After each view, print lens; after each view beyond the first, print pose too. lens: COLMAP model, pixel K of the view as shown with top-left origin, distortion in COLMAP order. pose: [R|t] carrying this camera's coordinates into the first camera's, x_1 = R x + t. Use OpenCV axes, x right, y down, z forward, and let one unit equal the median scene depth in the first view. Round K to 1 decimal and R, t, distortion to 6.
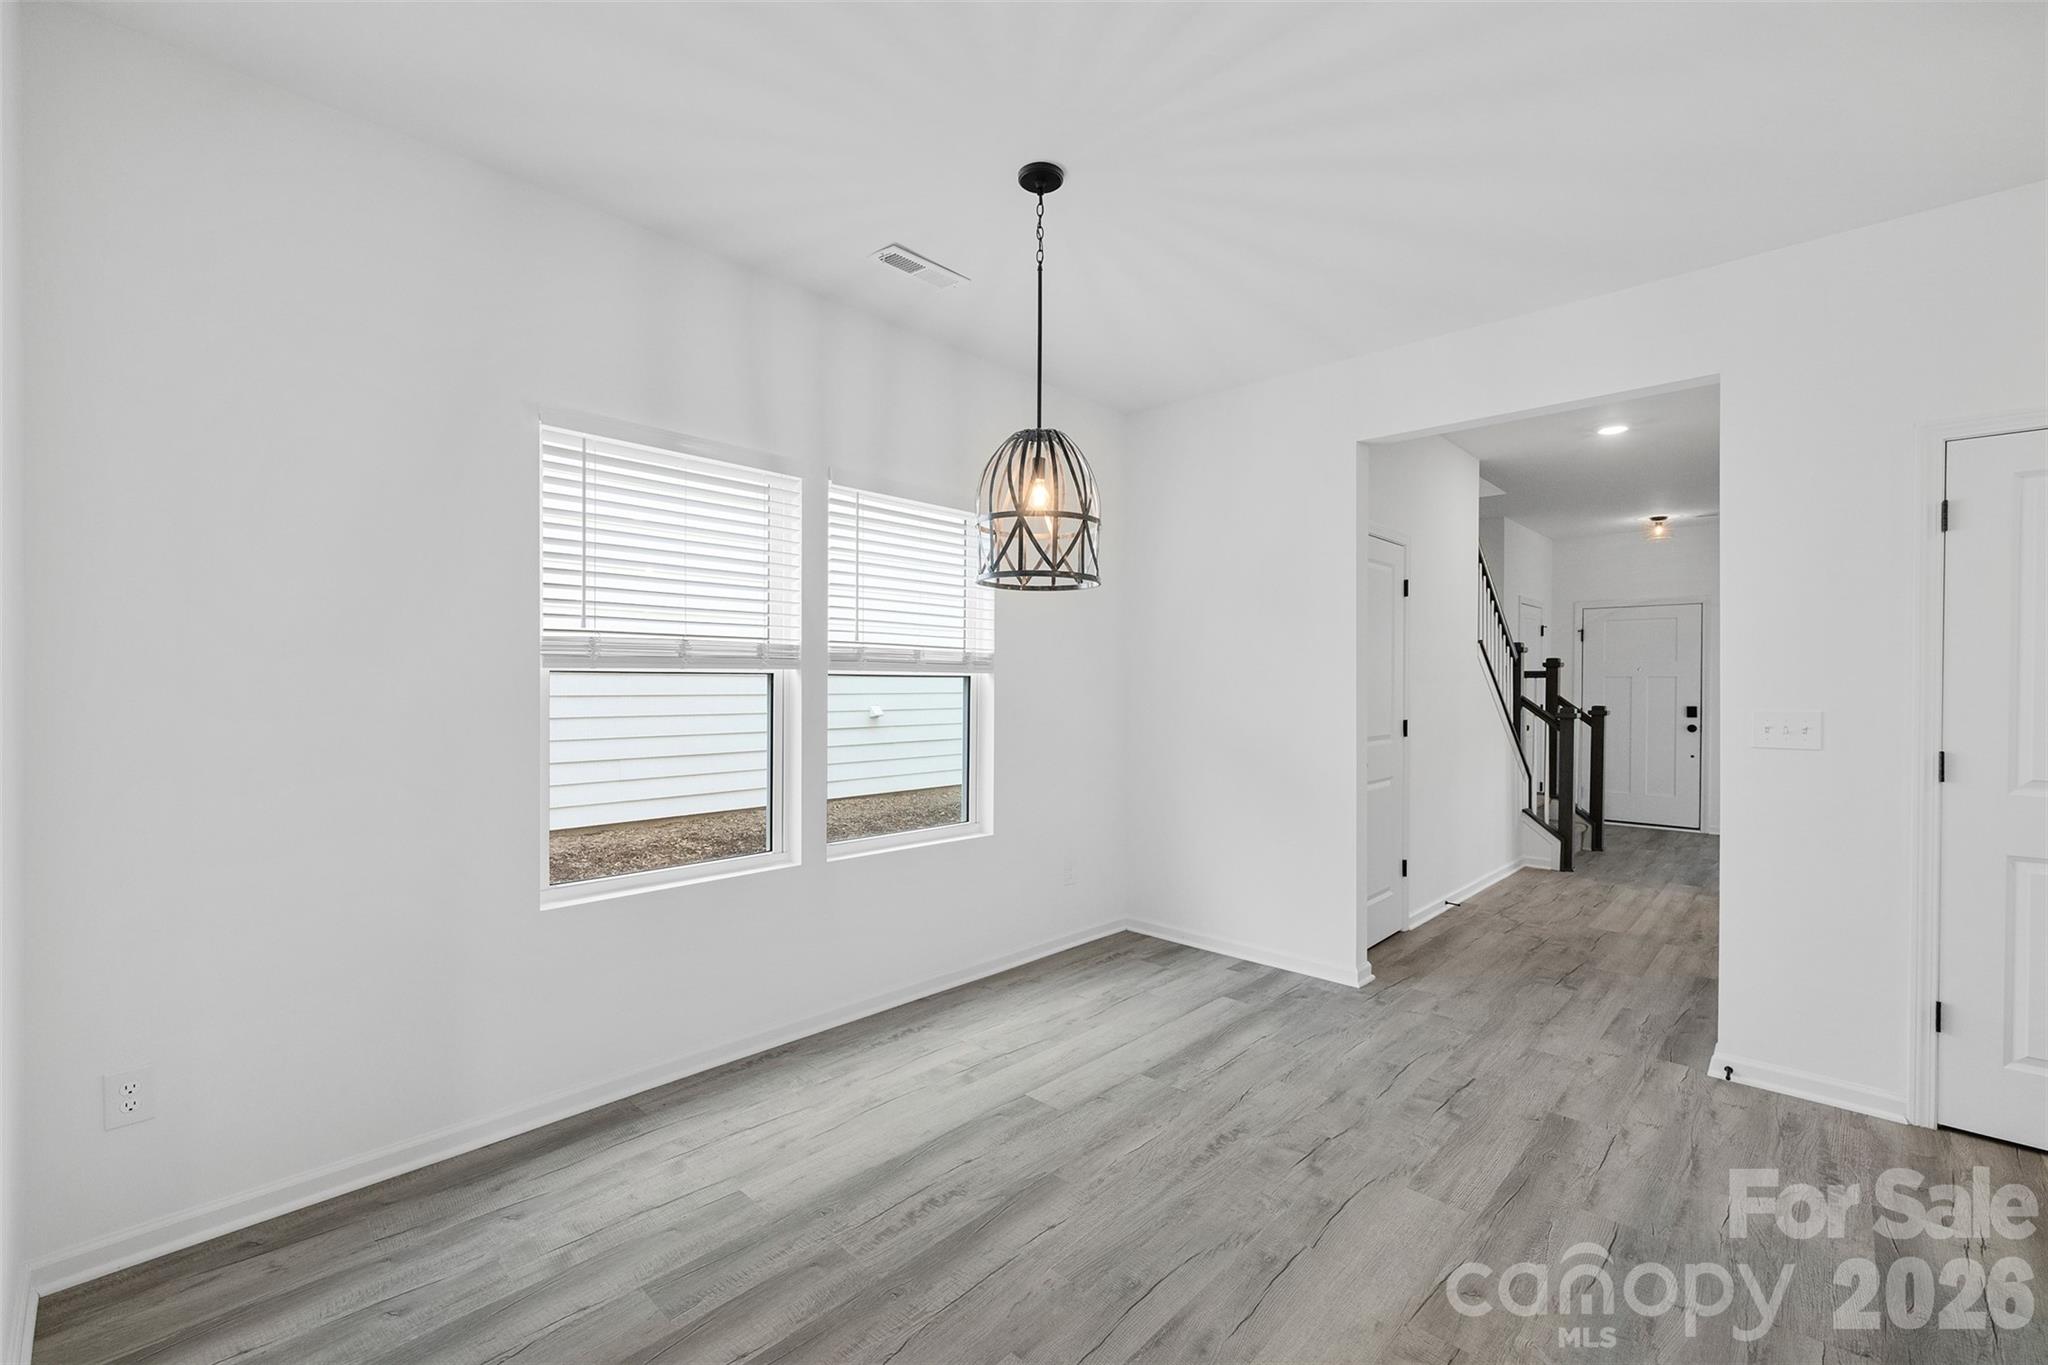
lens RADIAL K [[864.7, 0, 1031.0], [0, 864.7, 683.2], [0, 0, 1]] dist [0.001066, 0.000320]
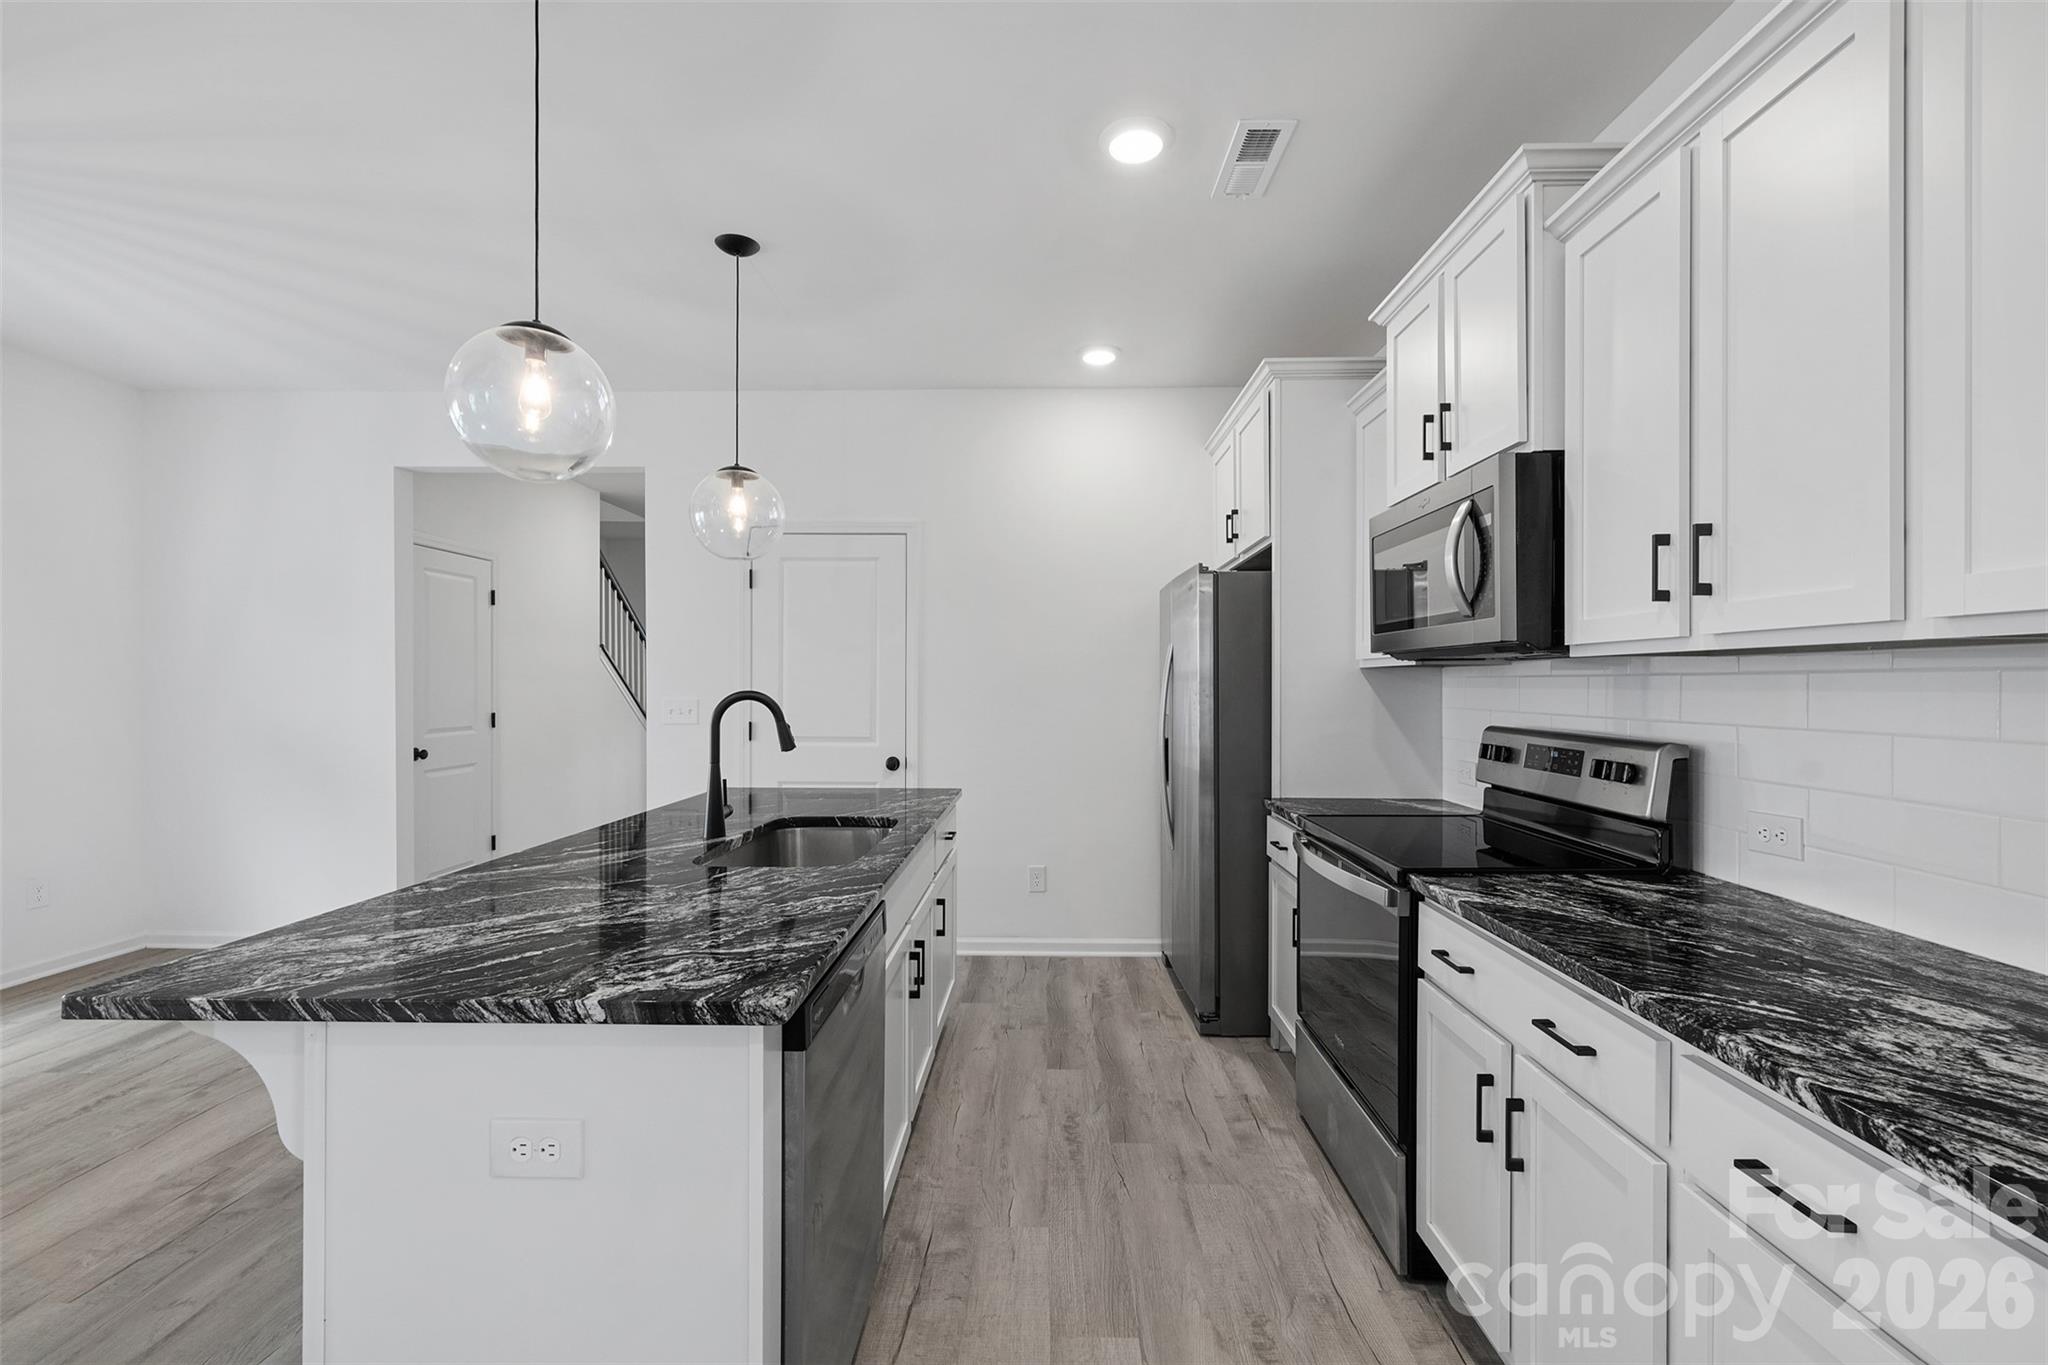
lens RADIAL K [[864.7, 0, 1031.0], [0, 864.7, 683.2], [0, 0, 1]] dist [0.001066, 0.000320]
pose [[0.741440, -0.004534, 0.671003, 0.336885], [0.001665, 0.999987, 0.004916, -0.002027], [-0.671017, -0.002528, 0.741438, -0.564962]]
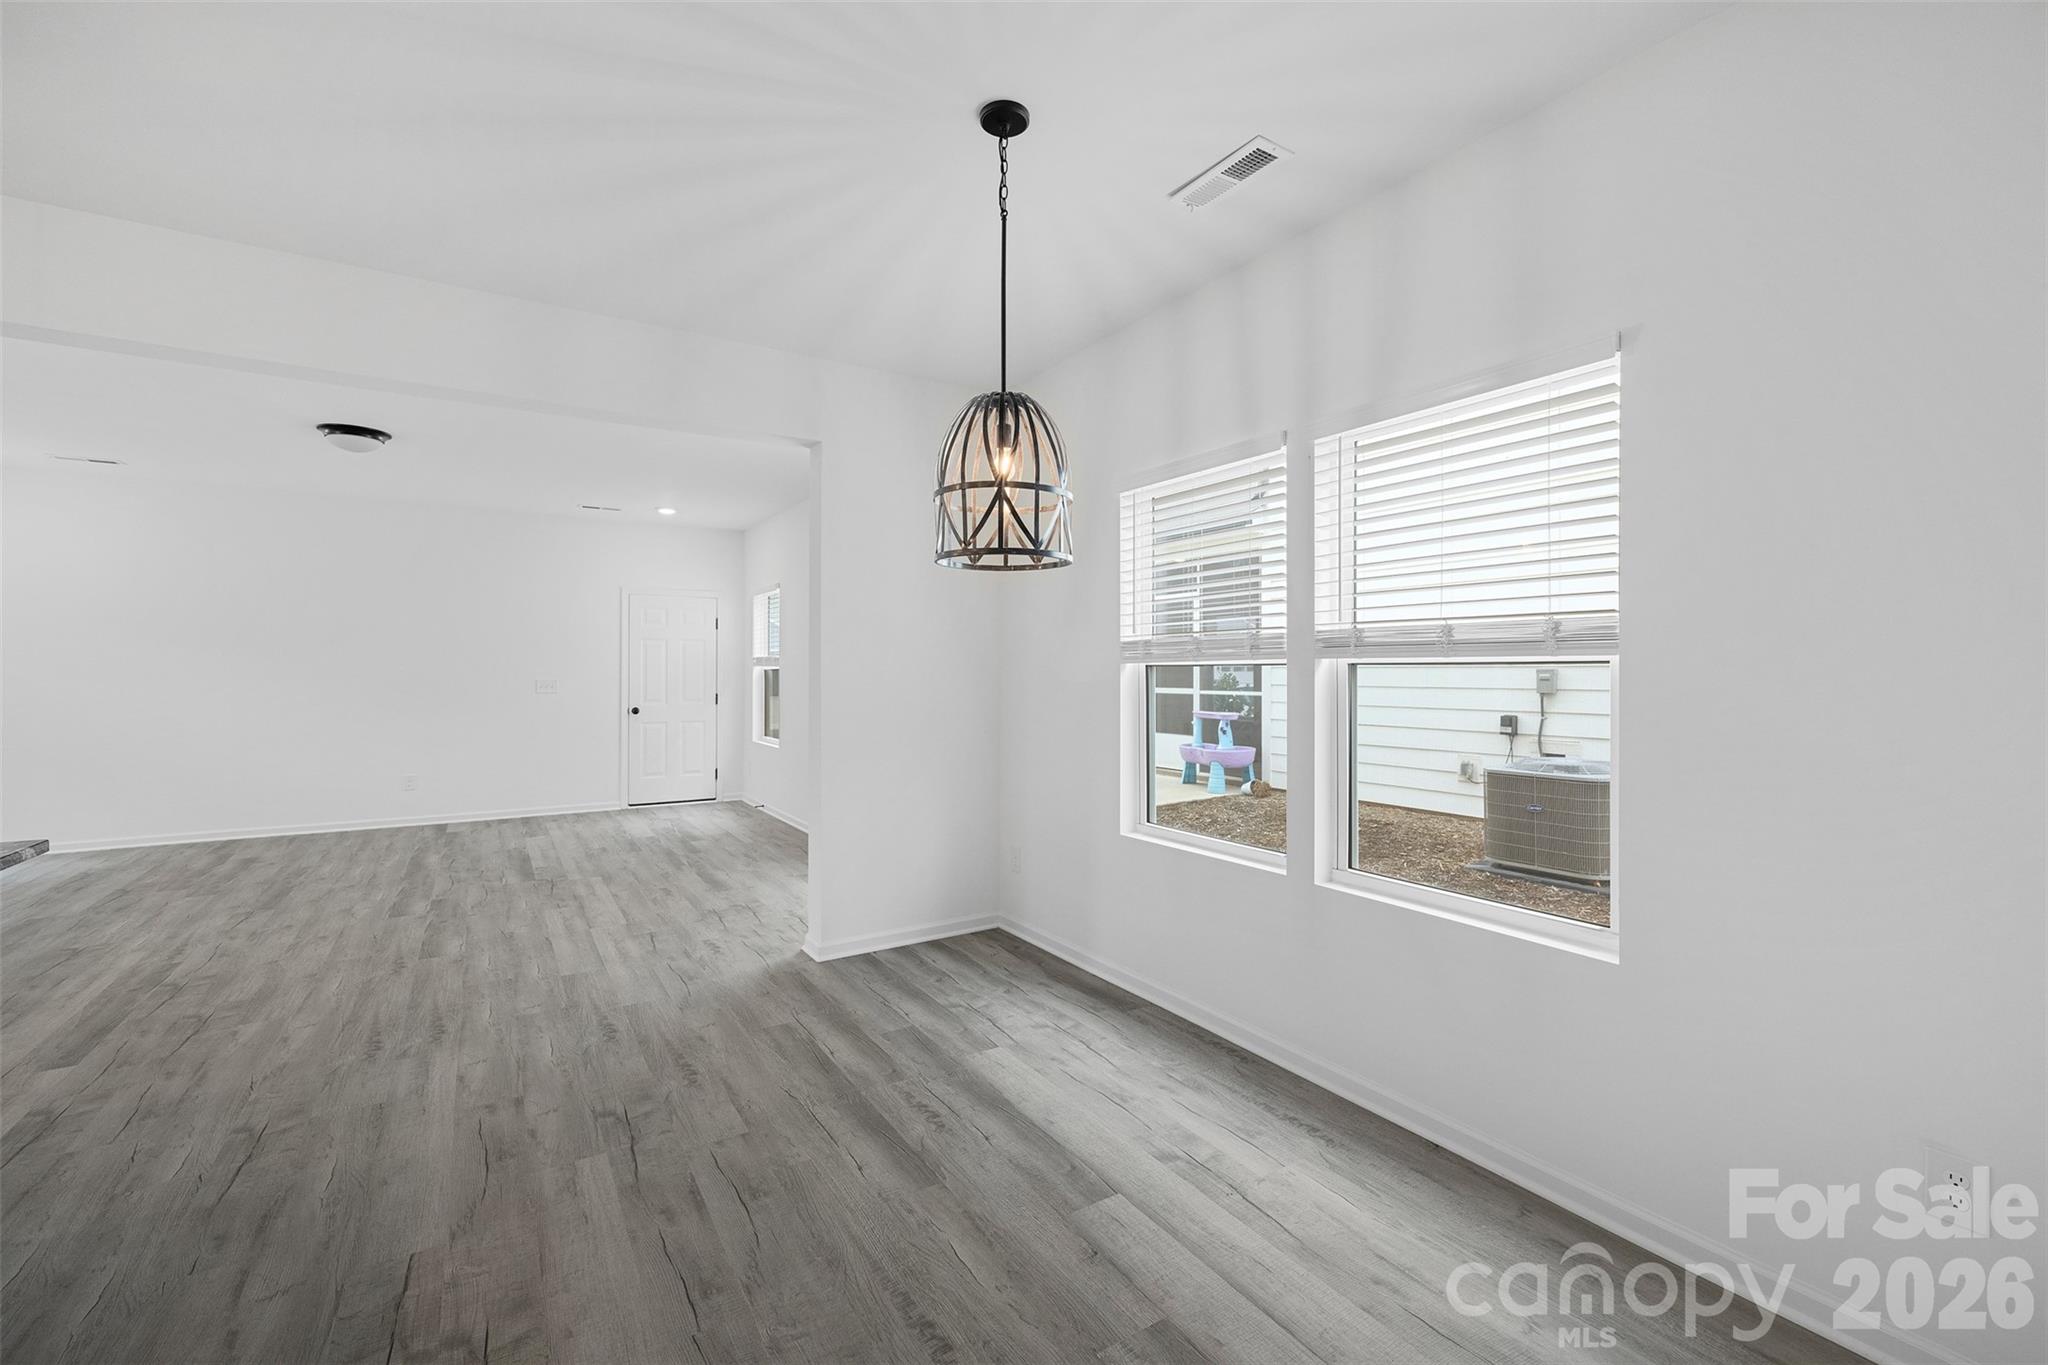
lens RADIAL K [[854.6, 0, 1027.9], [0, 854.6, 674.2], [0, 0, 1]] dist [0.000983, -0.000233]
pose [[-0.250571, -0.005550, -0.968082, 0.808732], [-0.002649, 0.999984, -0.005047, 0.006222], [0.968095, 0.001300, -0.250581, 1.167701]]
